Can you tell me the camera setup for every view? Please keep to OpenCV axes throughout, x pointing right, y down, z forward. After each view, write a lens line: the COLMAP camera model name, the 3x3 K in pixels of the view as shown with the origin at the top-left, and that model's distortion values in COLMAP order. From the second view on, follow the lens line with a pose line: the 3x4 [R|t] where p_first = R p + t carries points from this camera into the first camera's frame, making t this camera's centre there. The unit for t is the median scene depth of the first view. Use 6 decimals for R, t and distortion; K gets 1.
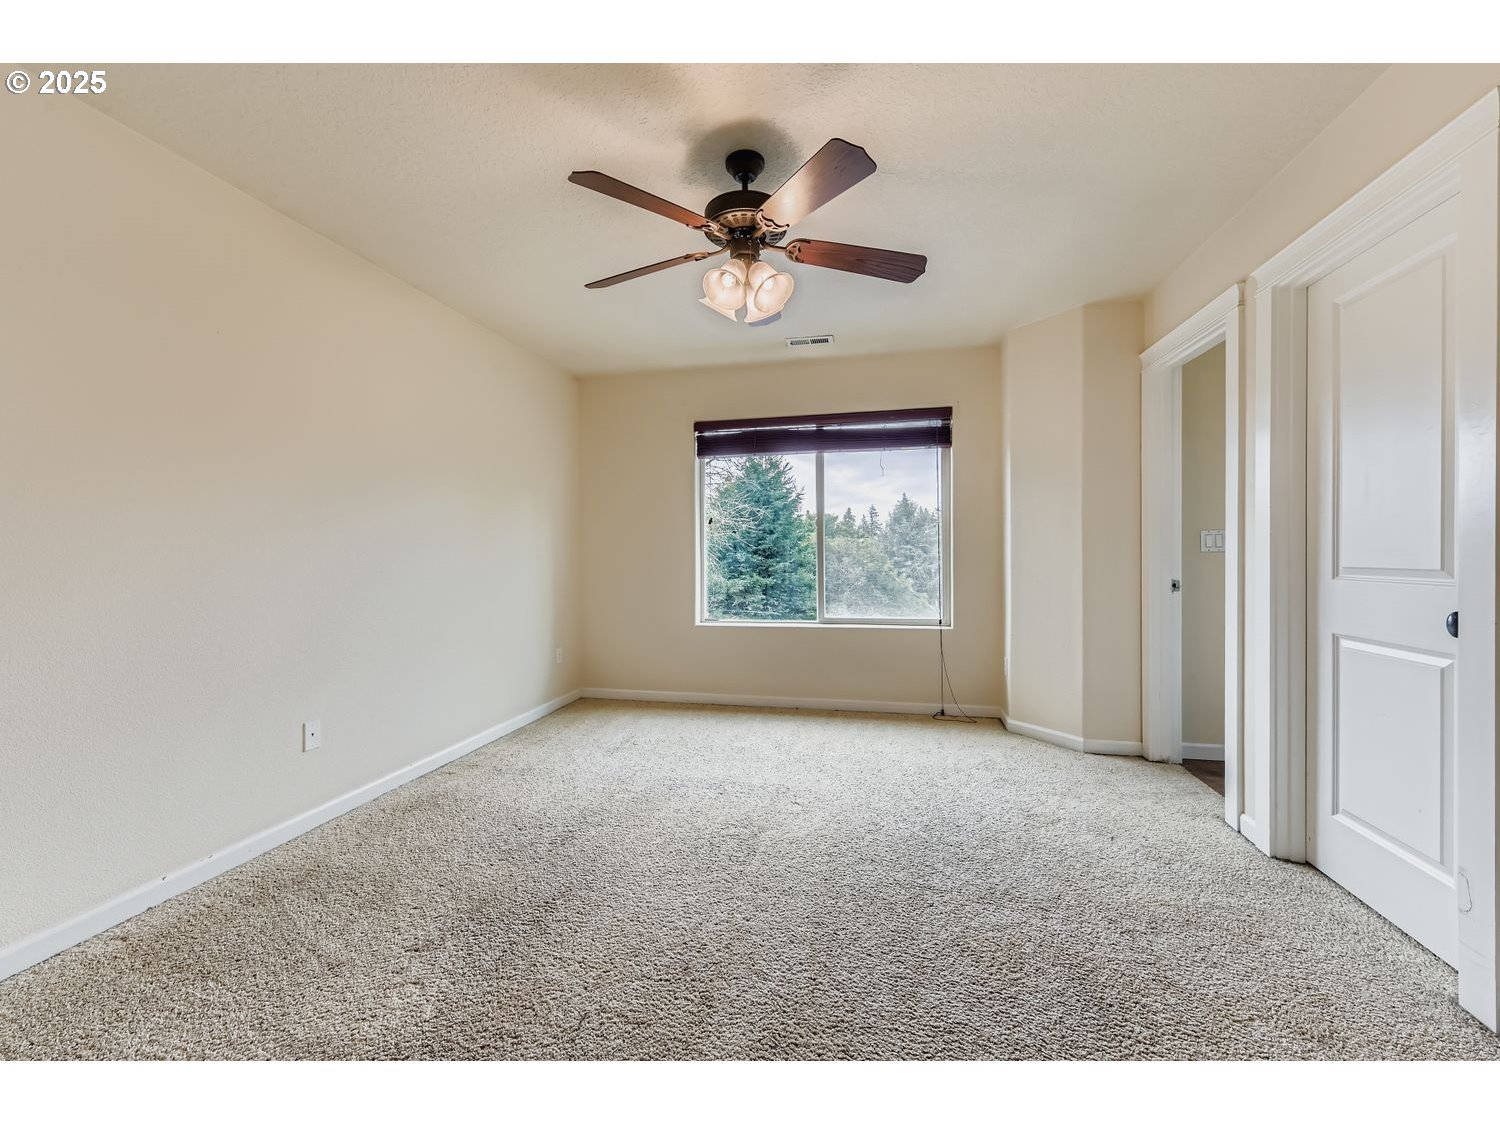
lens RADIAL K [[617.1, 0, 747.4], [0, 617.1, 551.8], [0, 0, 1]] dist [0.002658, 0.000343]
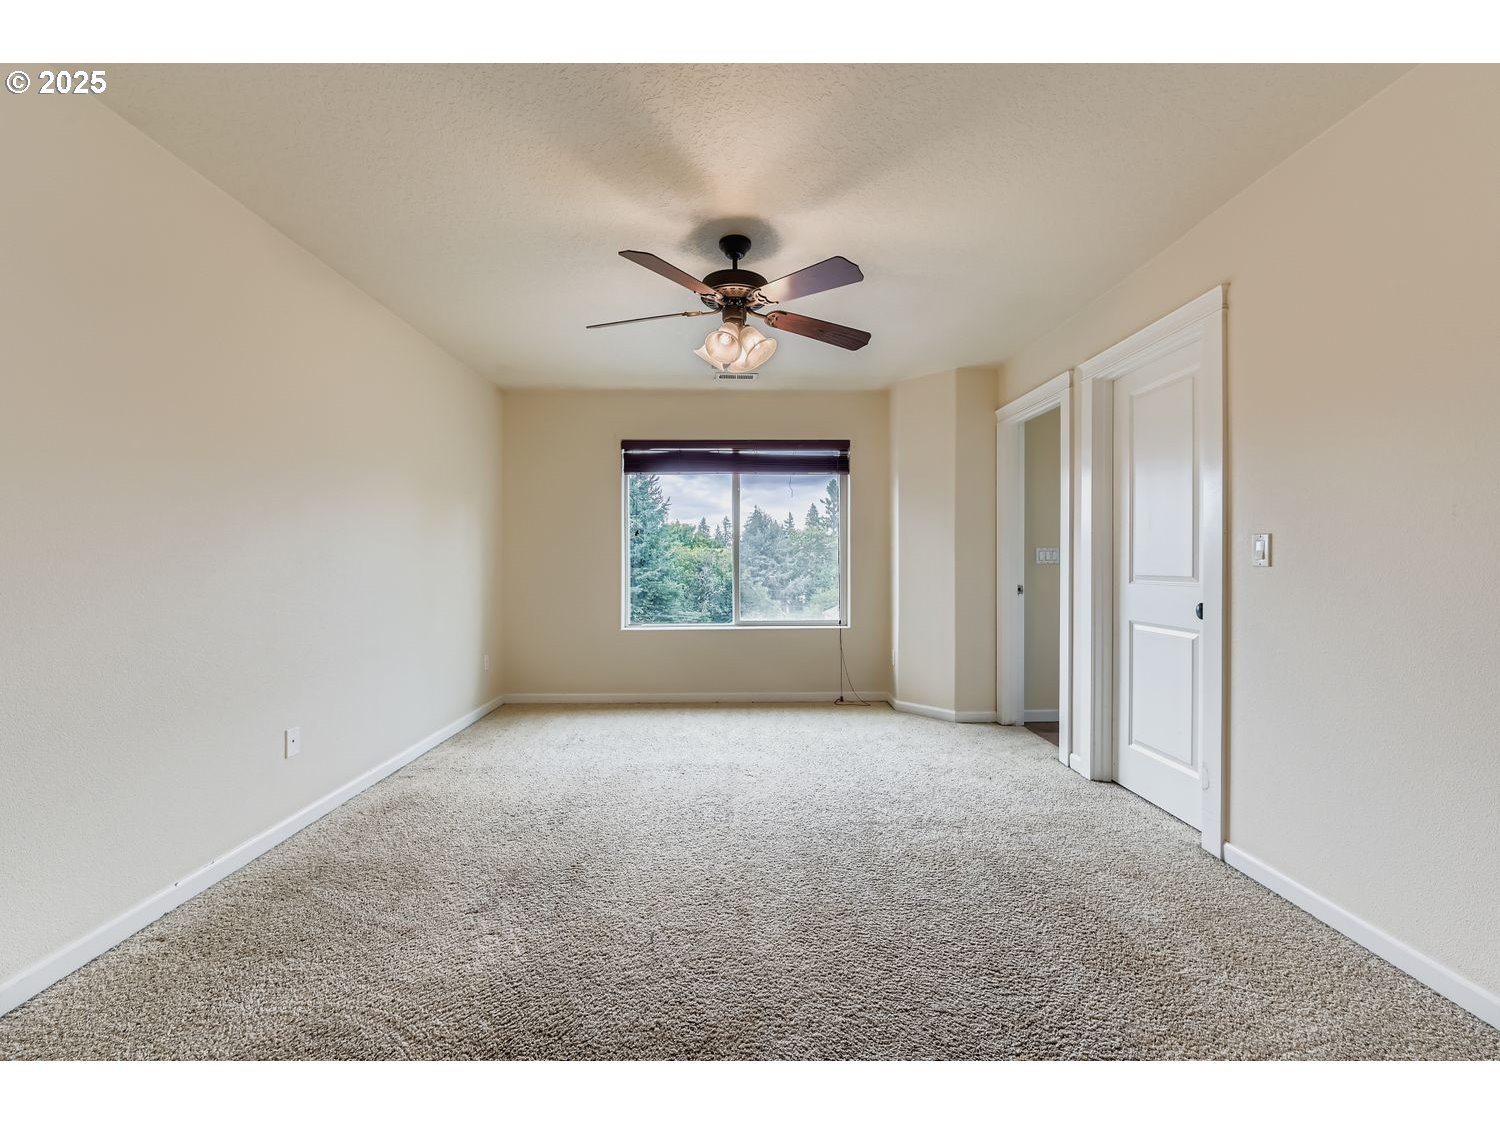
lens RADIAL K [[614.1, 0, 747.6], [0, 614.1, 557.3], [0, 0, 1]] dist [-0.007613, -0.000038]
pose [[0.970150, 0.007071, 0.242404, -0.228533], [-0.005653, 0.999963, -0.006547, -0.002105], [-0.242441, 0.004981, 0.970153, -0.149866]]
